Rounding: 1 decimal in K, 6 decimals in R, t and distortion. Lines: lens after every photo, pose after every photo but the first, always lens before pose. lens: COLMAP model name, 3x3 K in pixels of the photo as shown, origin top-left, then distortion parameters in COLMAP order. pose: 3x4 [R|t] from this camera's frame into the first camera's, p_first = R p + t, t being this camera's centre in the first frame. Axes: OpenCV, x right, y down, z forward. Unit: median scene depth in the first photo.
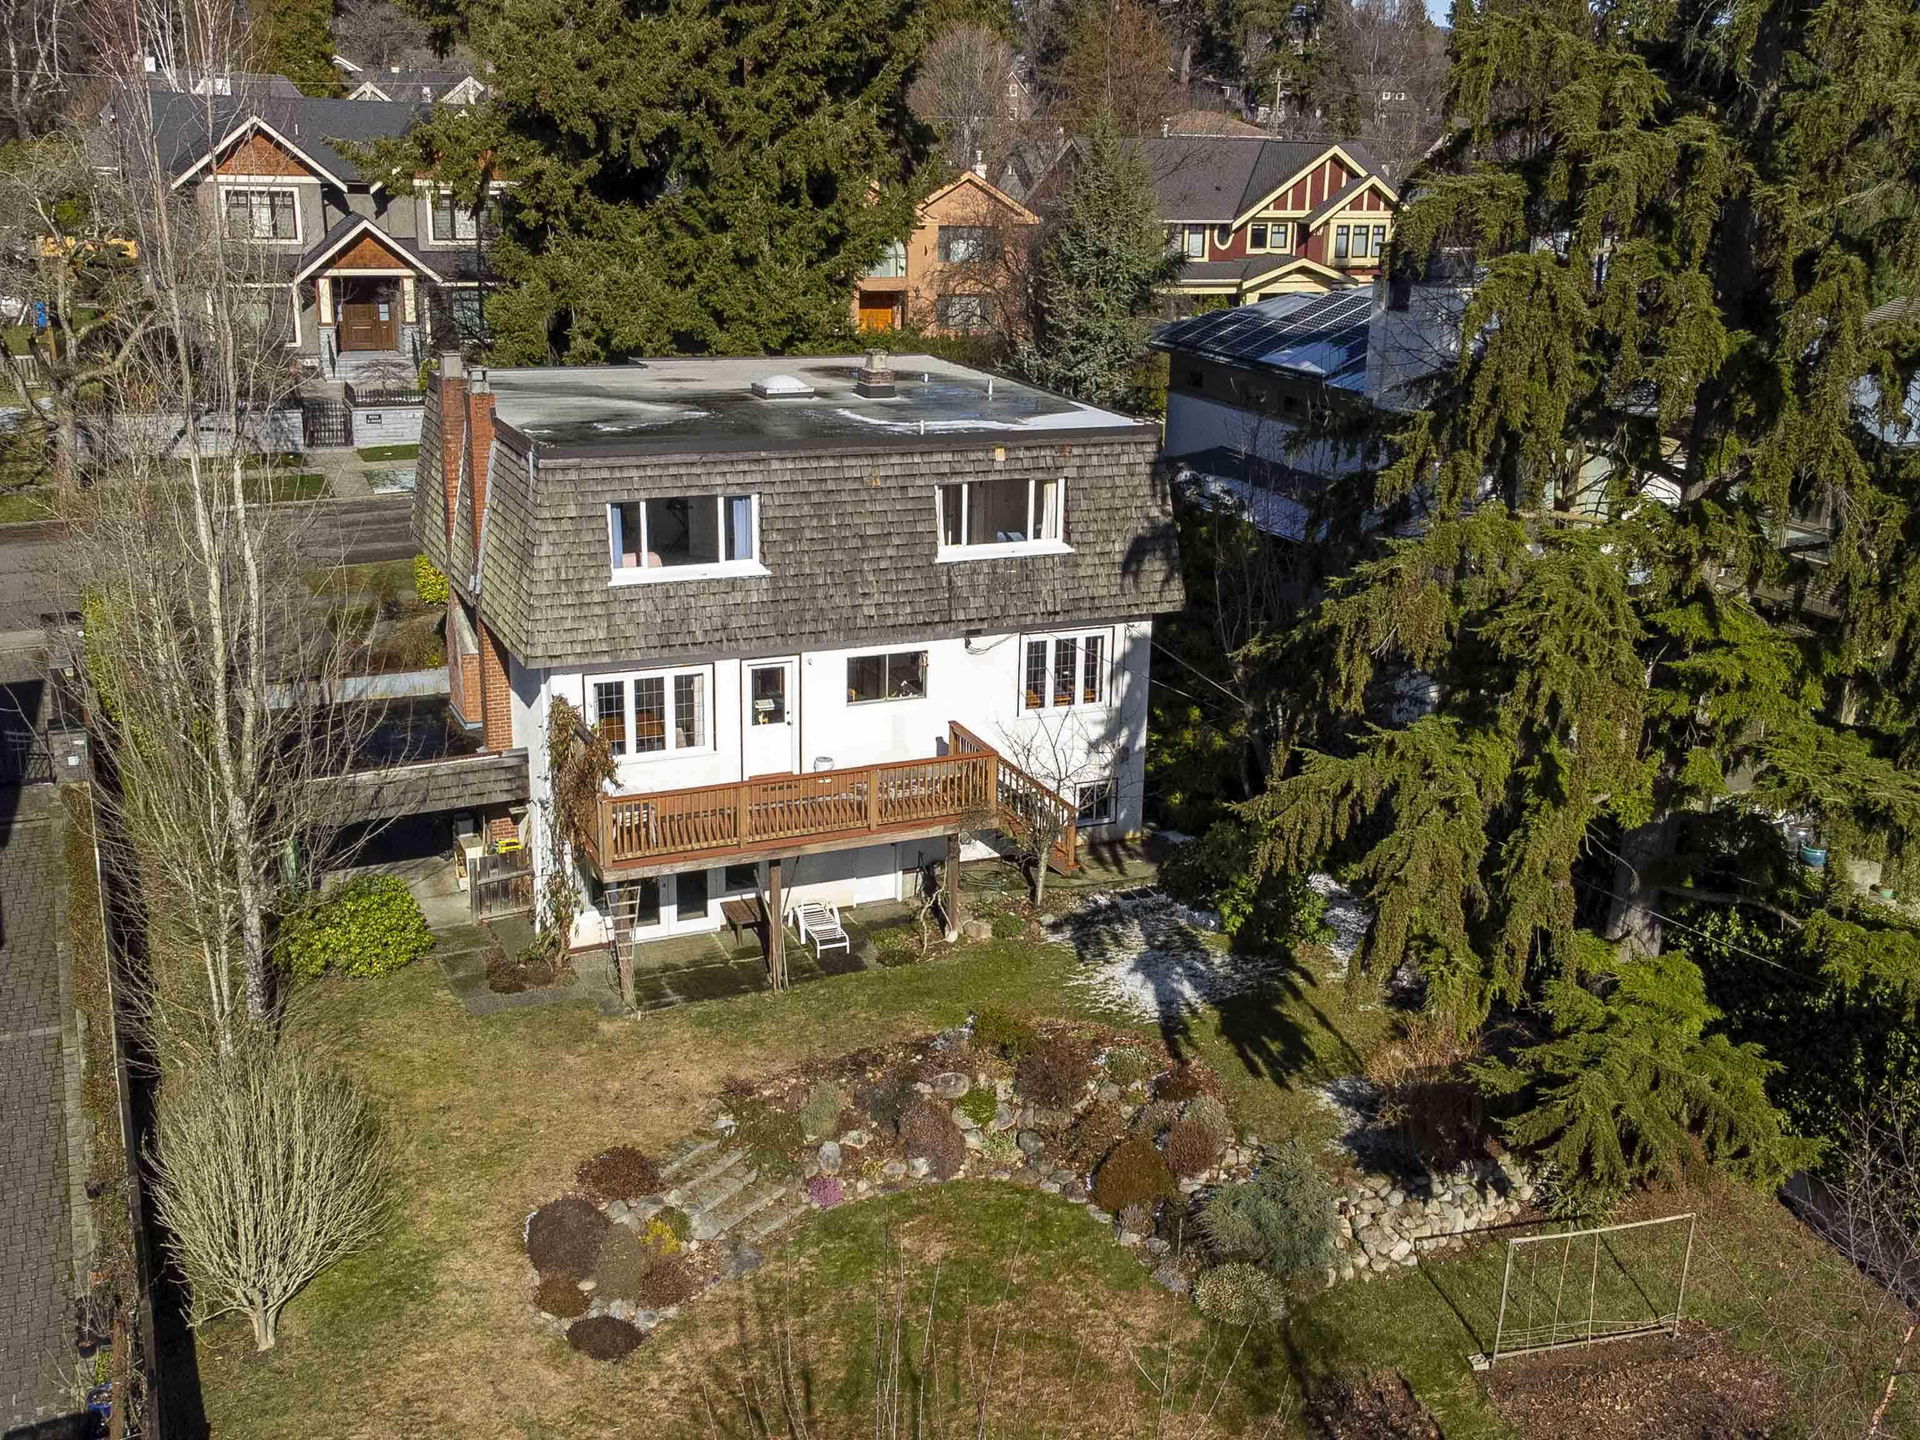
lens RADIAL K [[1987.0, 0, 1038.4], [0, 1987.0, 725.7], [0, 0, 1]] dist [0.046407, 0.000000]
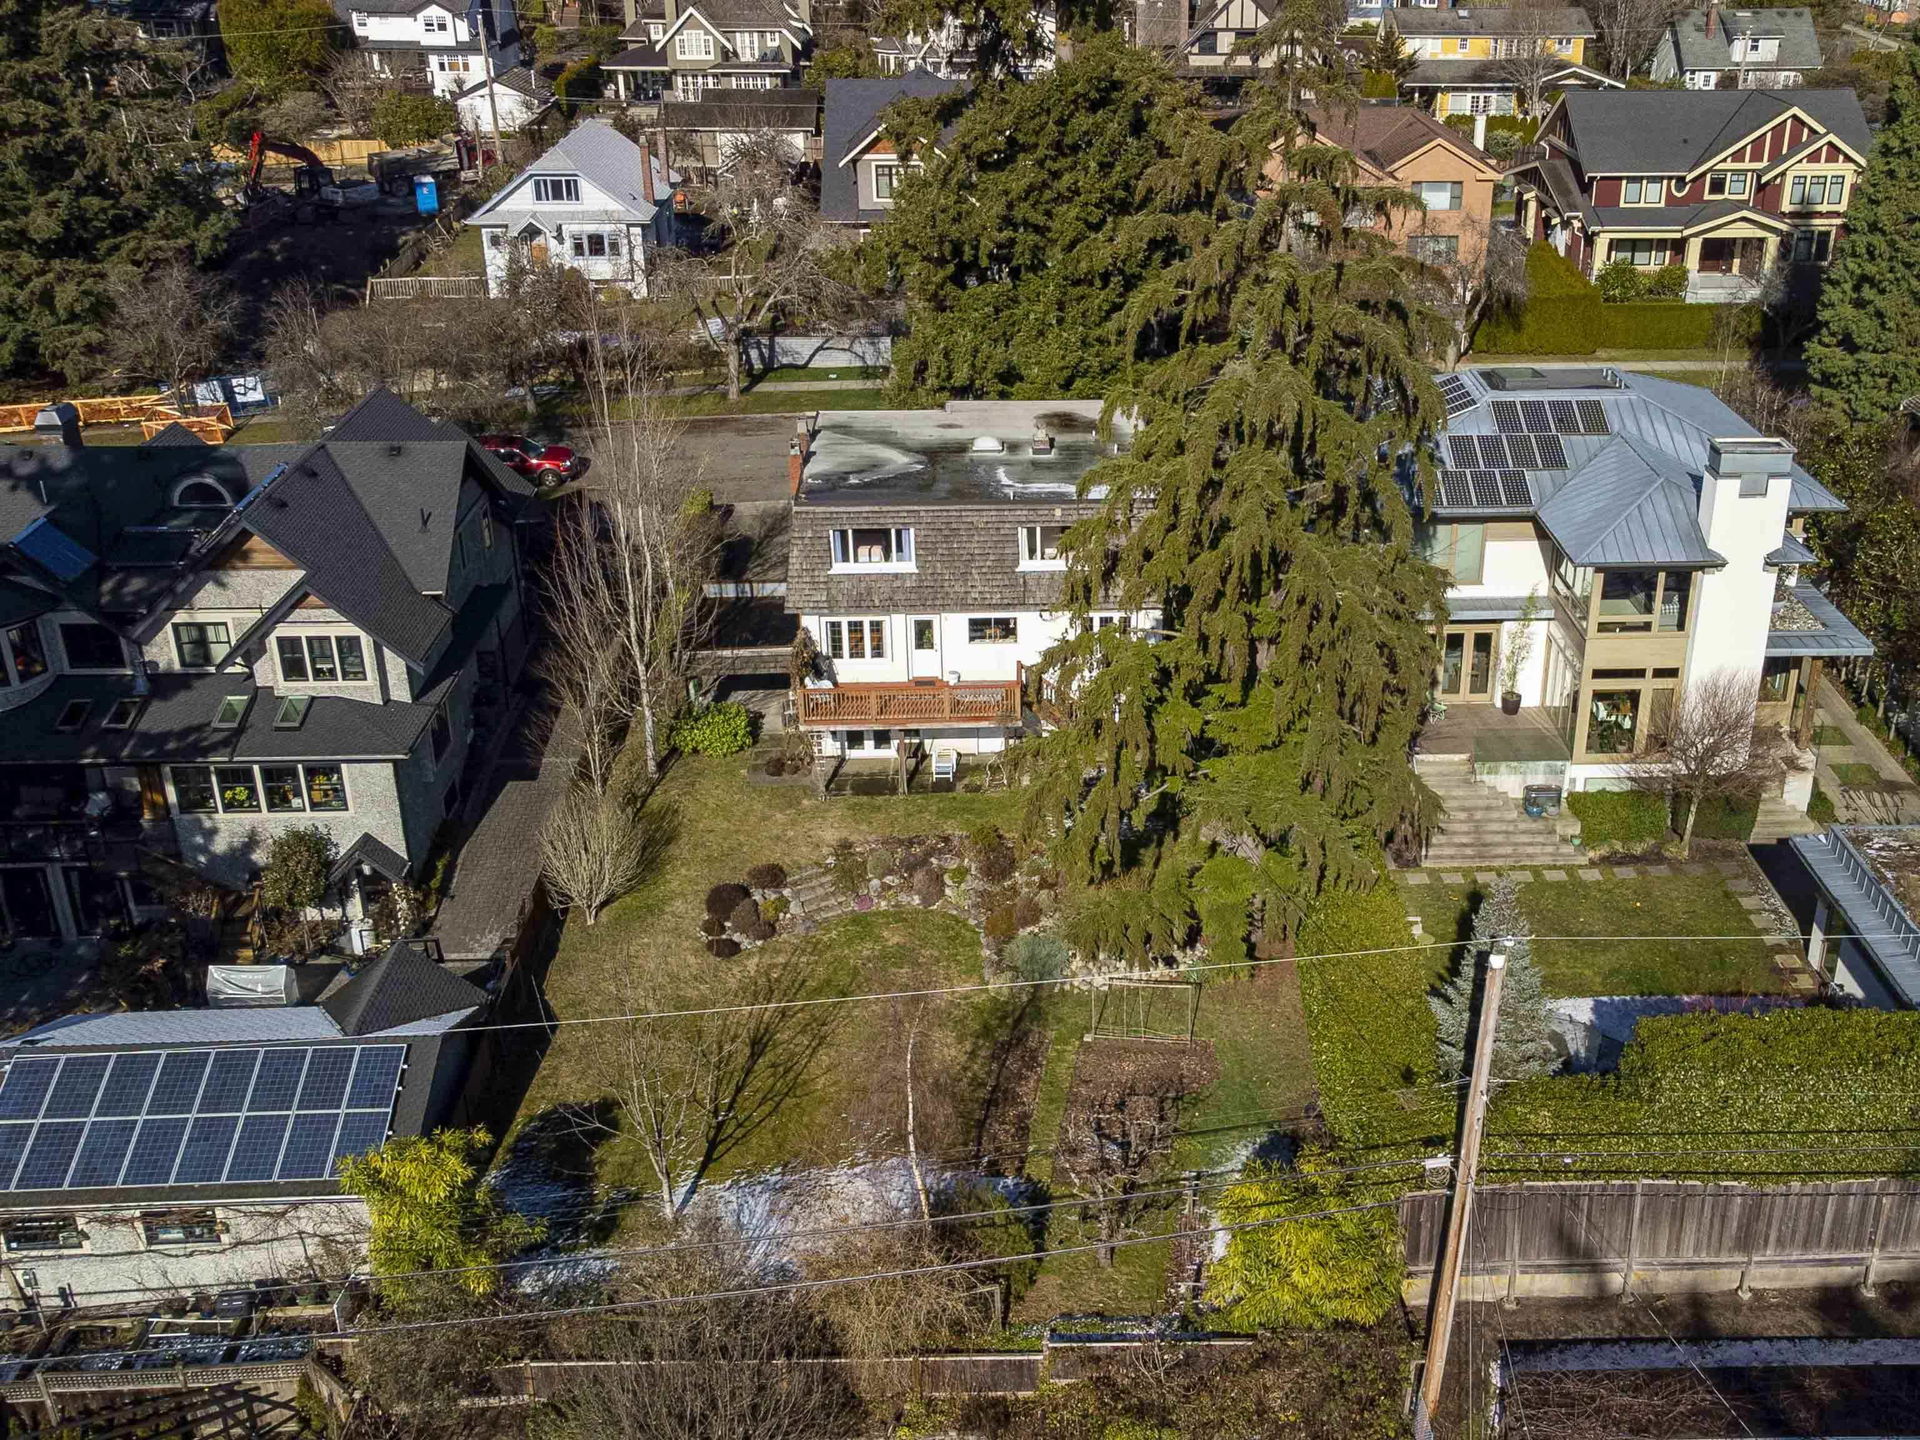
lens RADIAL K [[1987.0, 0, 1120.5], [0, 1987.0, 696.8], [0, 0, 1]] dist [0.048571, 0.000000]
pose [[0.922160, 0.136483, -0.361929, 0.694175], [-0.091964, 0.986212, 0.137582, -0.225302], [0.375716, -0.093588, 0.921997, -0.606163]]
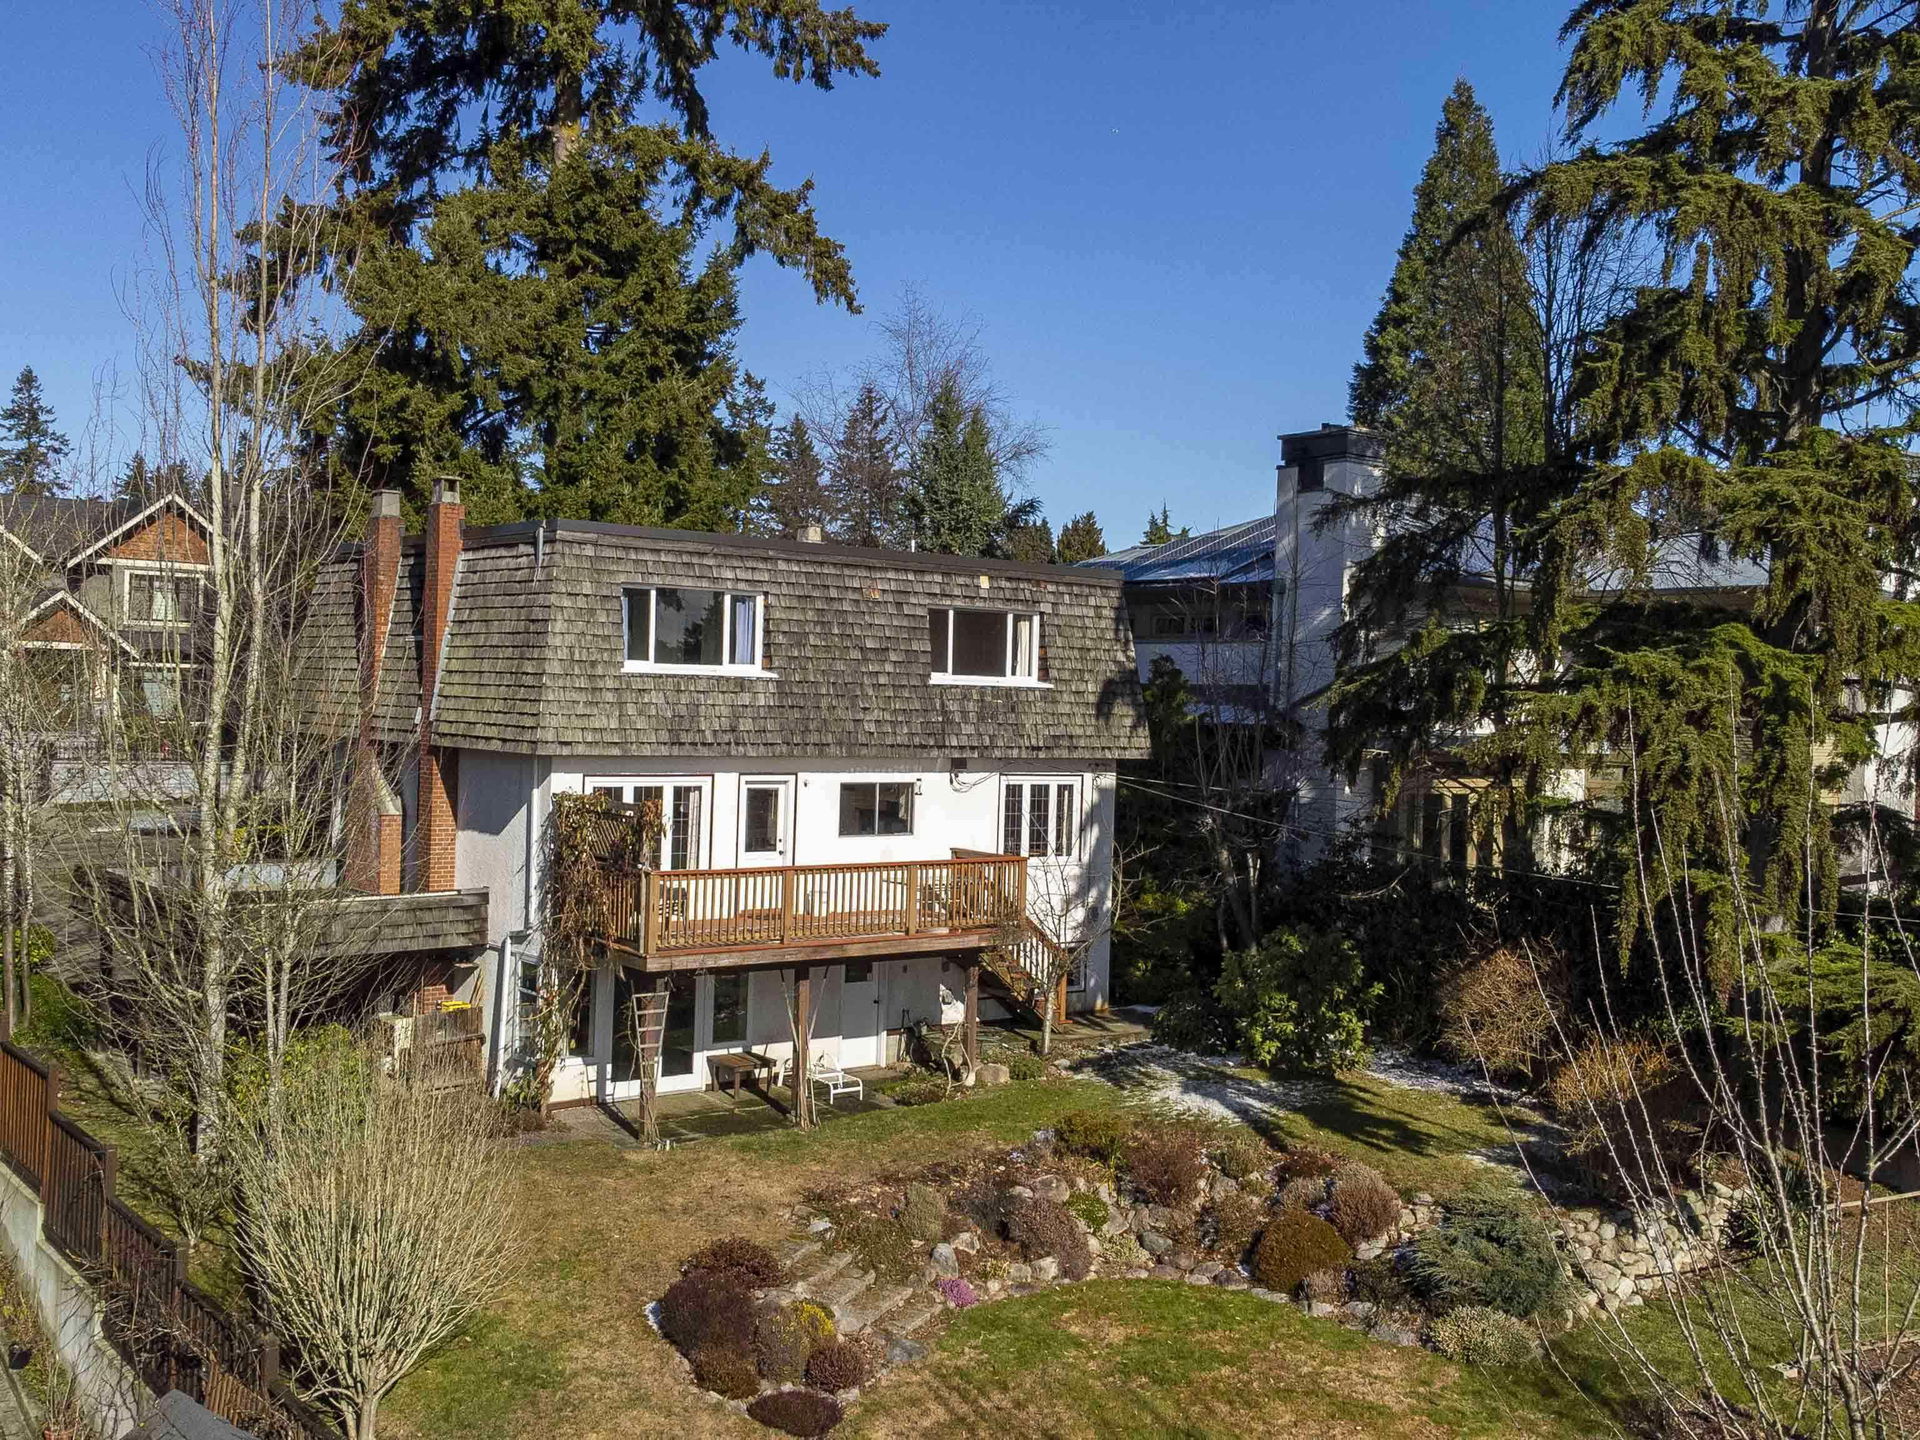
lens RADIAL K [[1890.4, 0, 955.0], [0, 1890.4, 730.6], [0, 0, 1]] dist [0.040943, 0.000000]
pose [[0.978021, -0.004110, 0.208464, -0.232430], [0.061635, 0.960823, -0.270221, 0.188416], [-0.199186, 0.277131, 0.939959, 0.149958]]
